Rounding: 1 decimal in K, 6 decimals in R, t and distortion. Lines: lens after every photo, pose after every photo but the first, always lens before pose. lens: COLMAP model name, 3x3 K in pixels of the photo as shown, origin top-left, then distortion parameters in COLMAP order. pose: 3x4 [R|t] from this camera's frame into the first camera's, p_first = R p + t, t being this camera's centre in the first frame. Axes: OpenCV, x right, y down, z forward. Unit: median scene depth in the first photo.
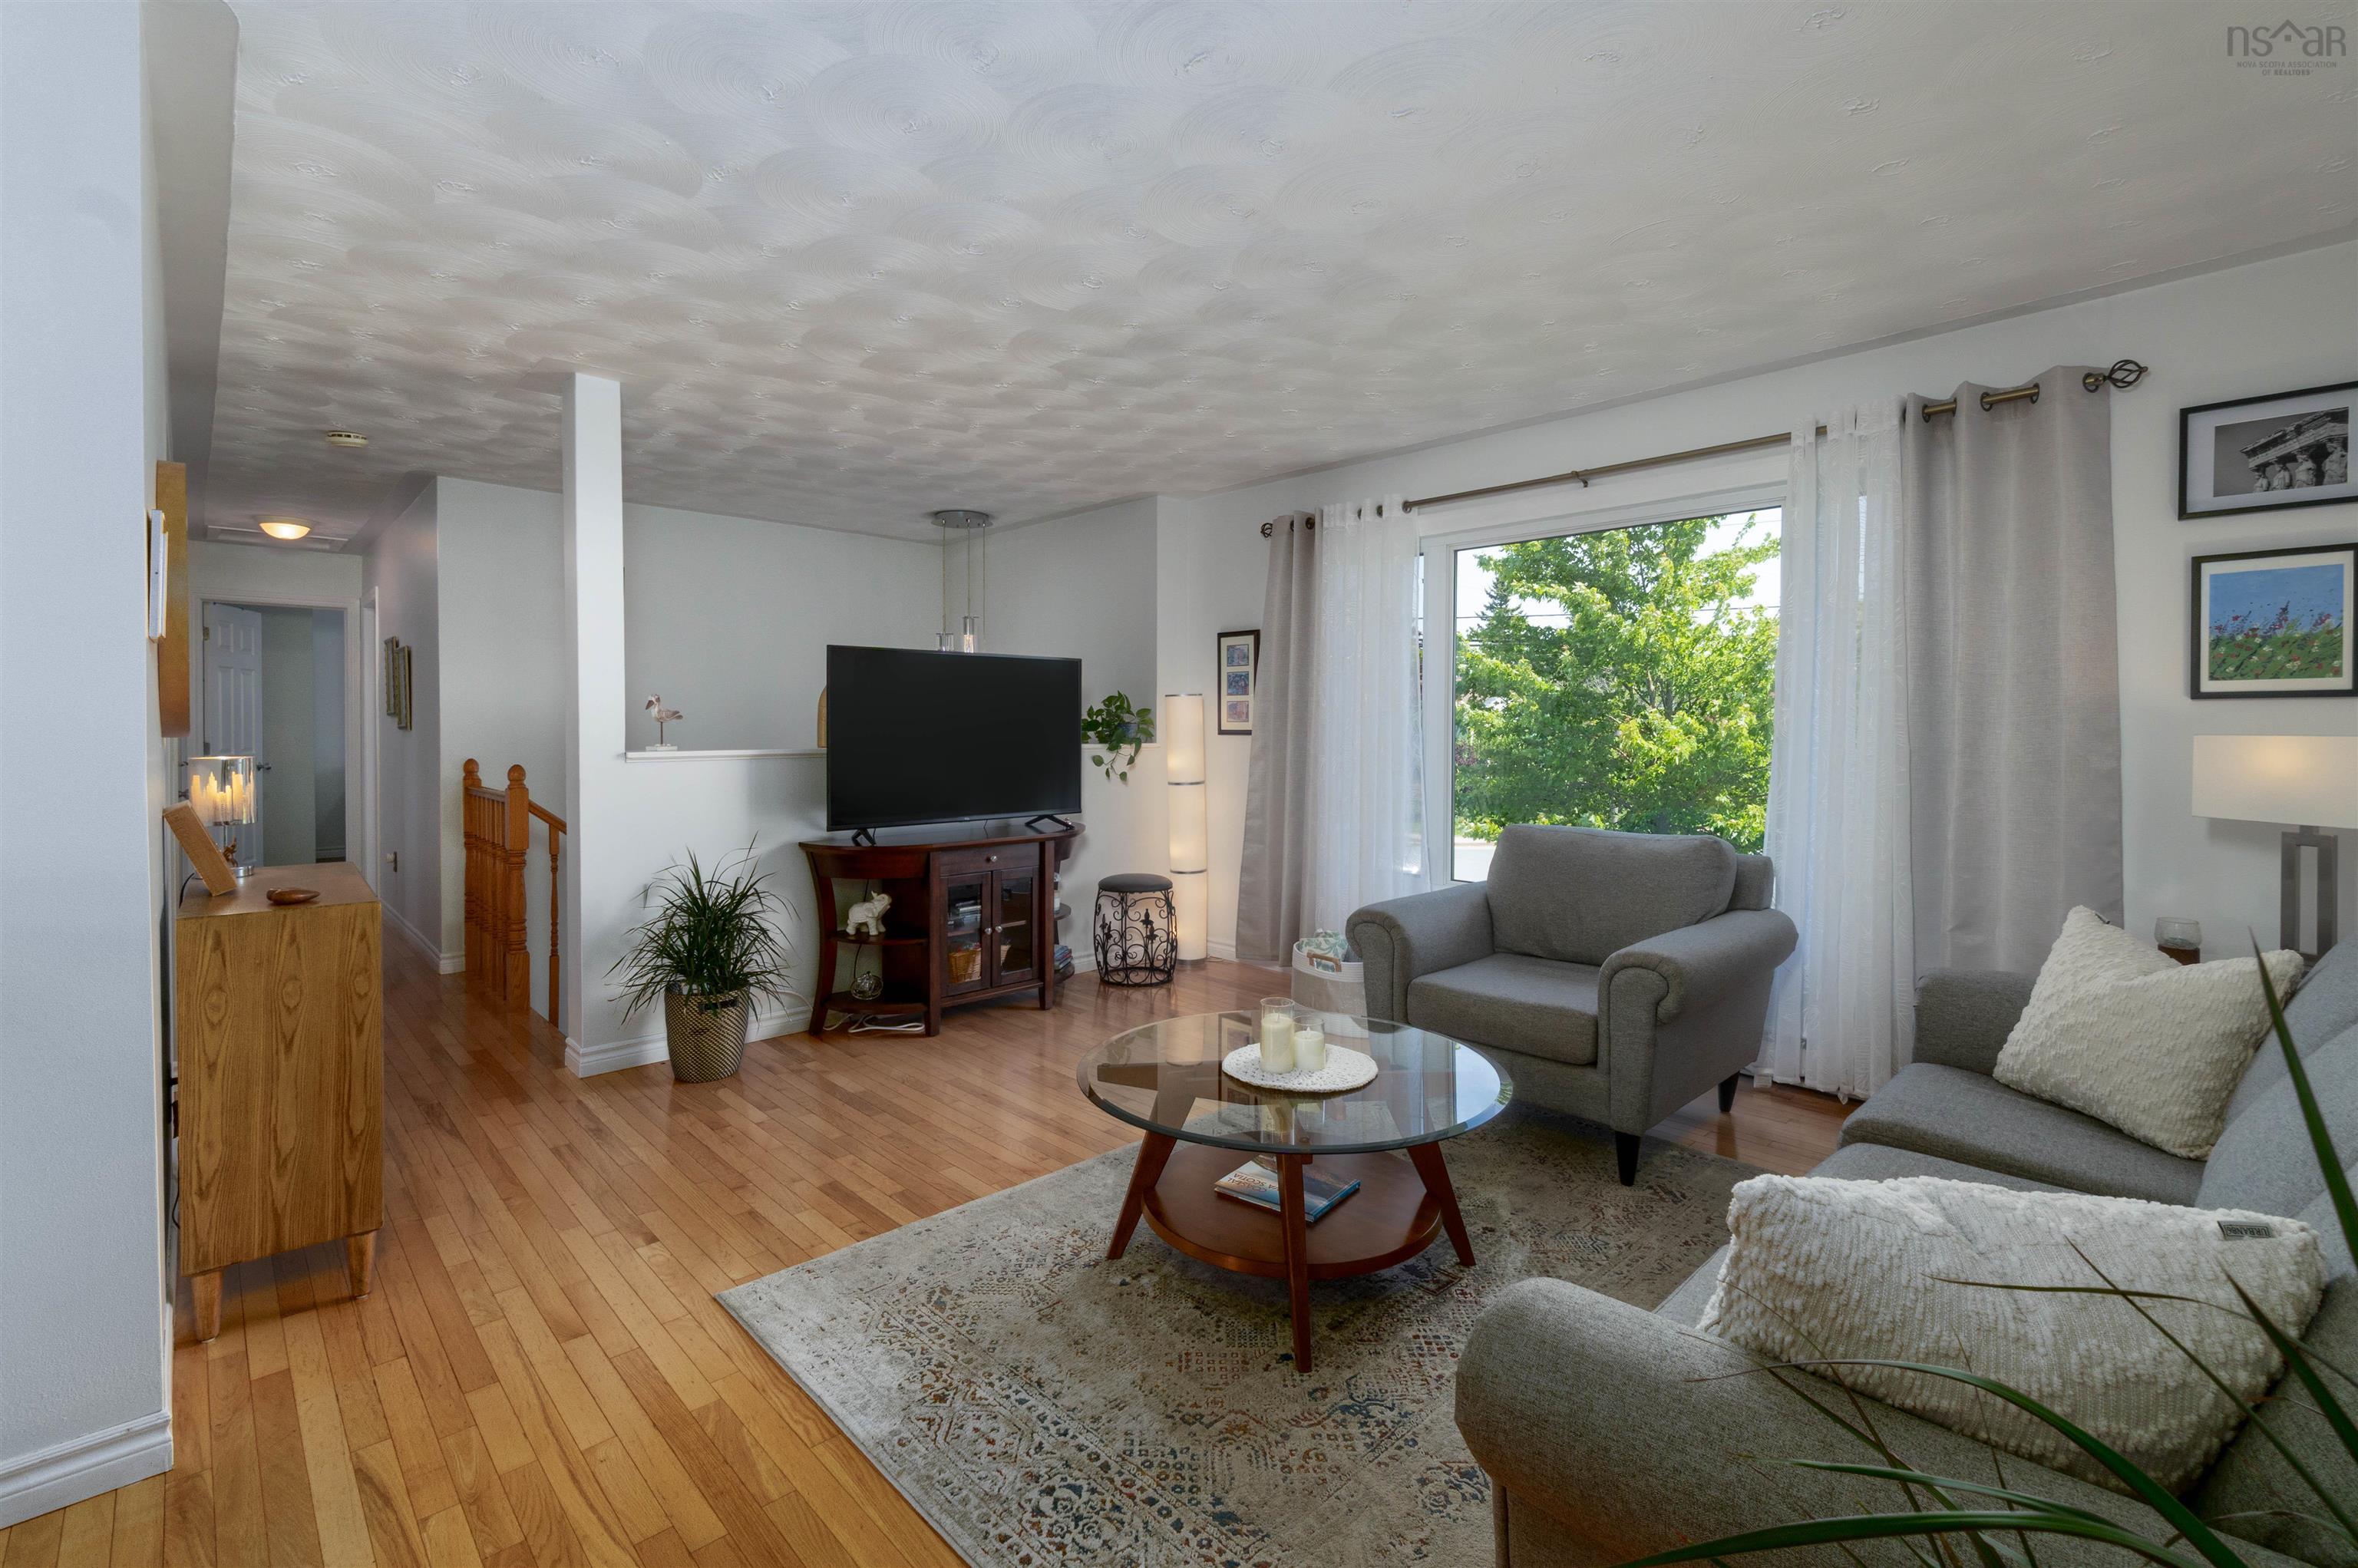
lens RADIAL K [[1076.7, 0, 1159.2], [0, 1076.7, 726.2], [0, 0, 1]] dist [0.009490, 0.000373]
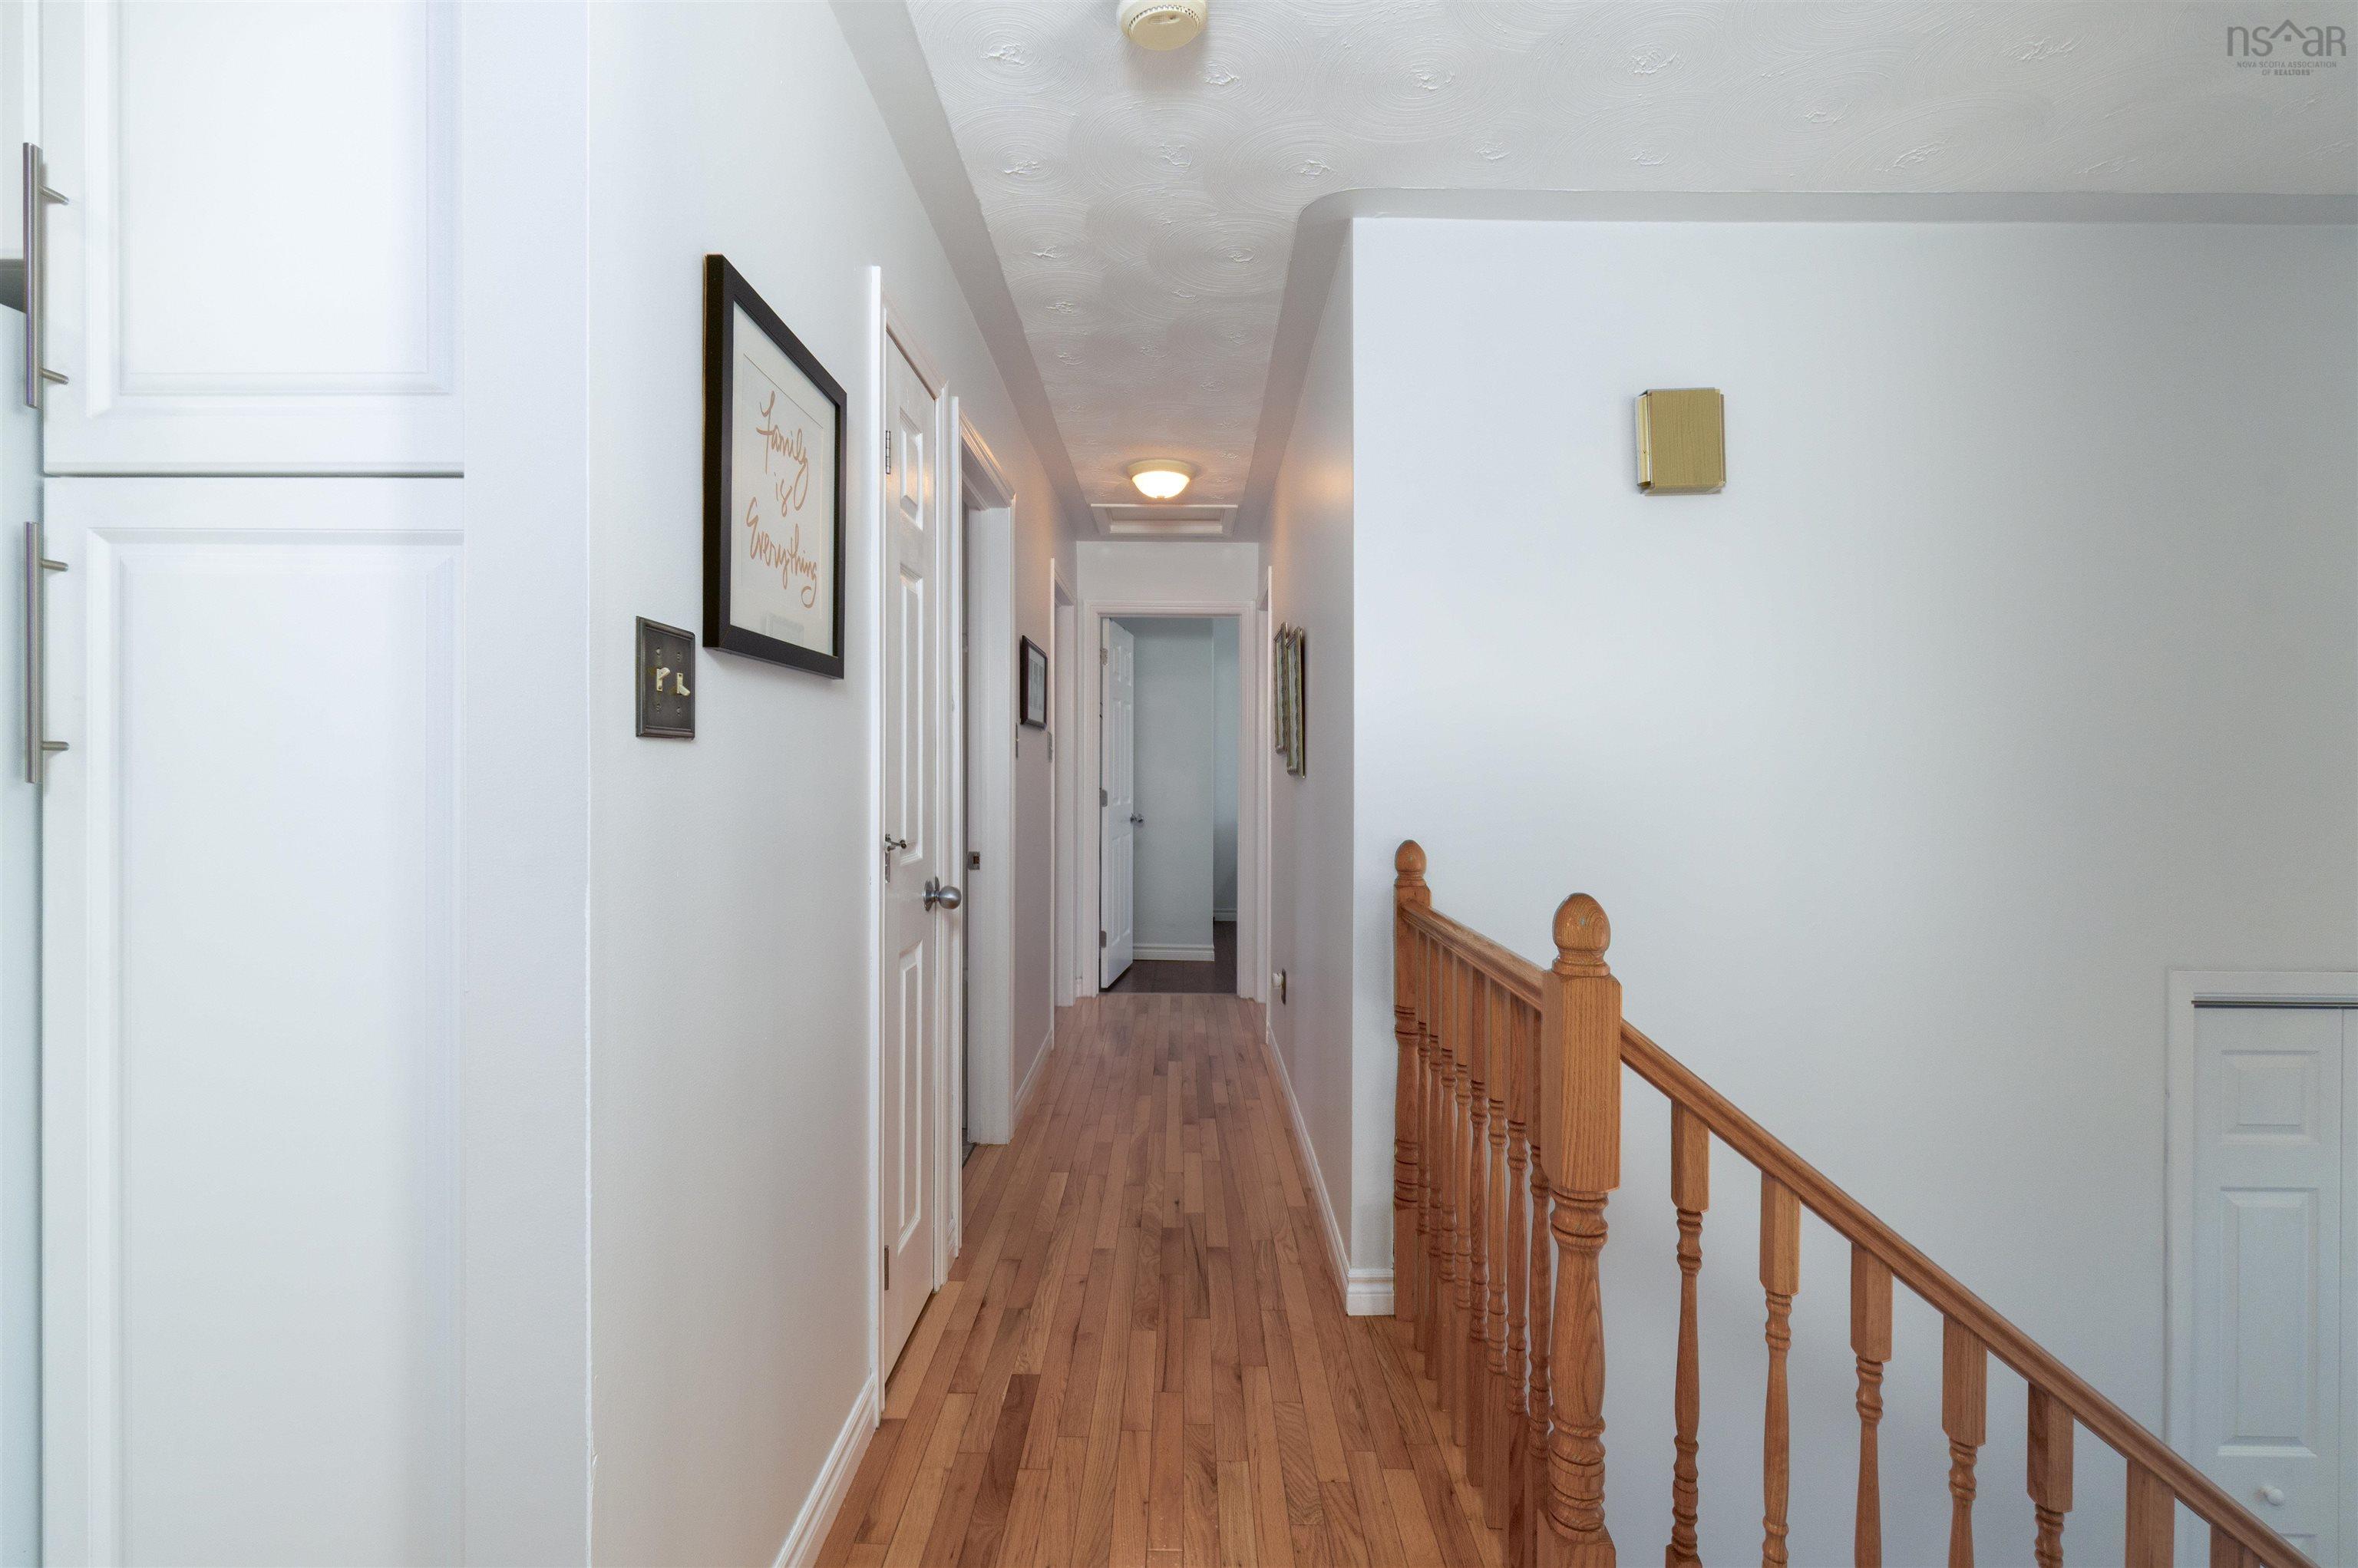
lens RADIAL K [[1076.0, 0, 1175.6], [0, 1076.0, 776.4], [0, 0, 1]] dist [0.001280, 0.000178]
pose [[0.740188, 0.008012, -0.672352, -0.409990], [-0.012054, 0.999926, -0.001355, 0.005102], [0.672292, 0.009107, 0.740230, 0.606208]]
